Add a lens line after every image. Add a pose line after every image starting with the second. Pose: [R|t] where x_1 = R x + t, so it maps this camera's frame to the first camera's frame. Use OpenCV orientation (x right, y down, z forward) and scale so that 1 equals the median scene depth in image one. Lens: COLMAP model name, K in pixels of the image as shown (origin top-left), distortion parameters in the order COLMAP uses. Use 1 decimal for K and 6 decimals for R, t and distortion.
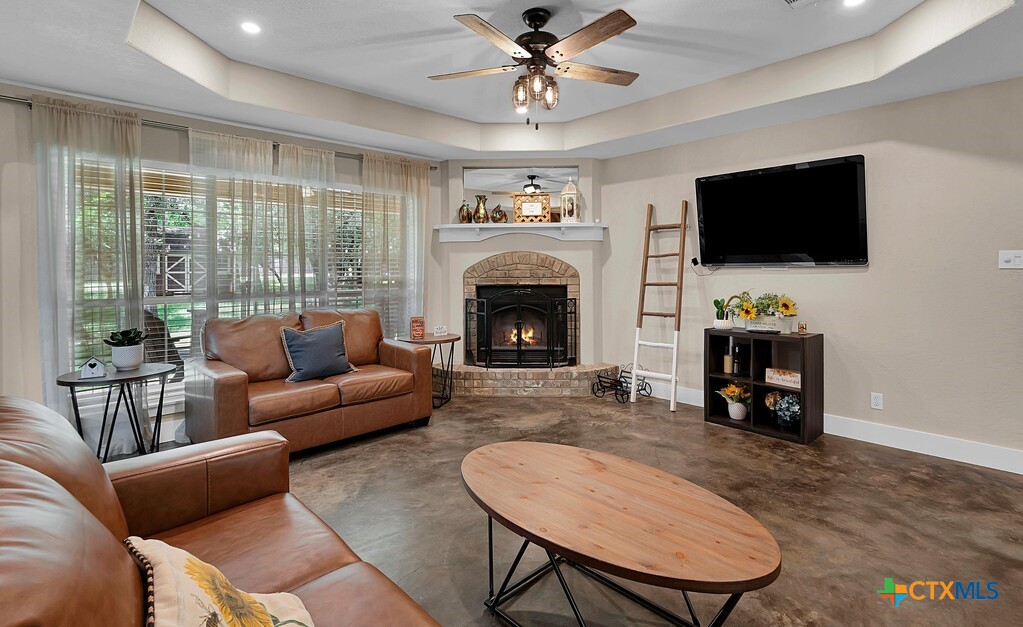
lens RADIAL K [[483.7, 0, 510.9], [0, 483.7, 270.7], [0, 0, 1]] dist [0.000903, 0.000050]
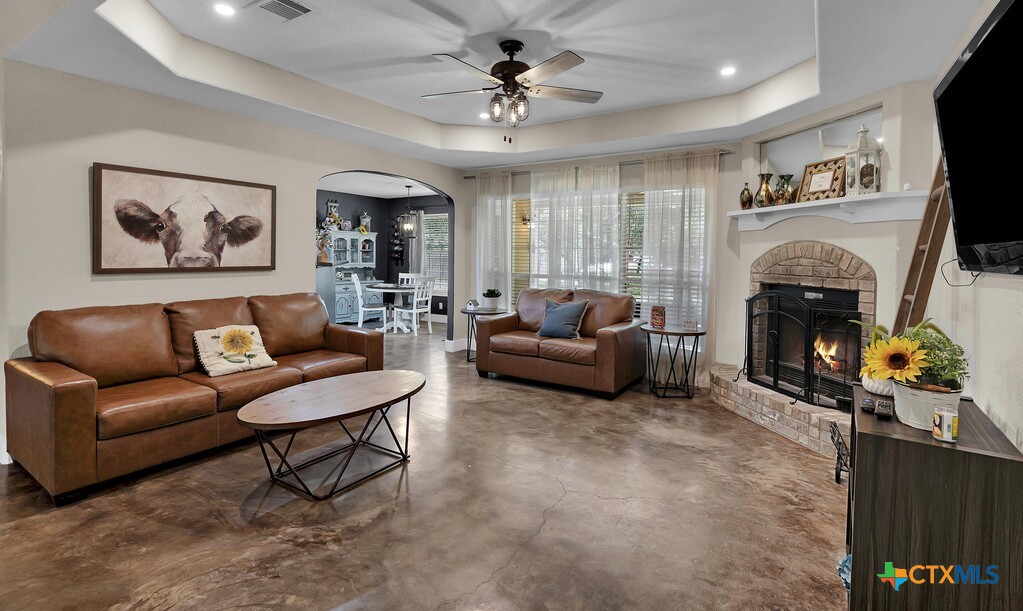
lens RADIAL K [[484.1, 0, 510.7], [0, 484.1, 264.6], [0, 0, 1]] dist [-0.000554, -0.000019]
pose [[0.238094, 0.030868, -0.970751, 0.641905], [-0.019270, 0.999448, 0.027054, -0.014788], [0.971051, 0.012265, 0.238558, 0.383813]]
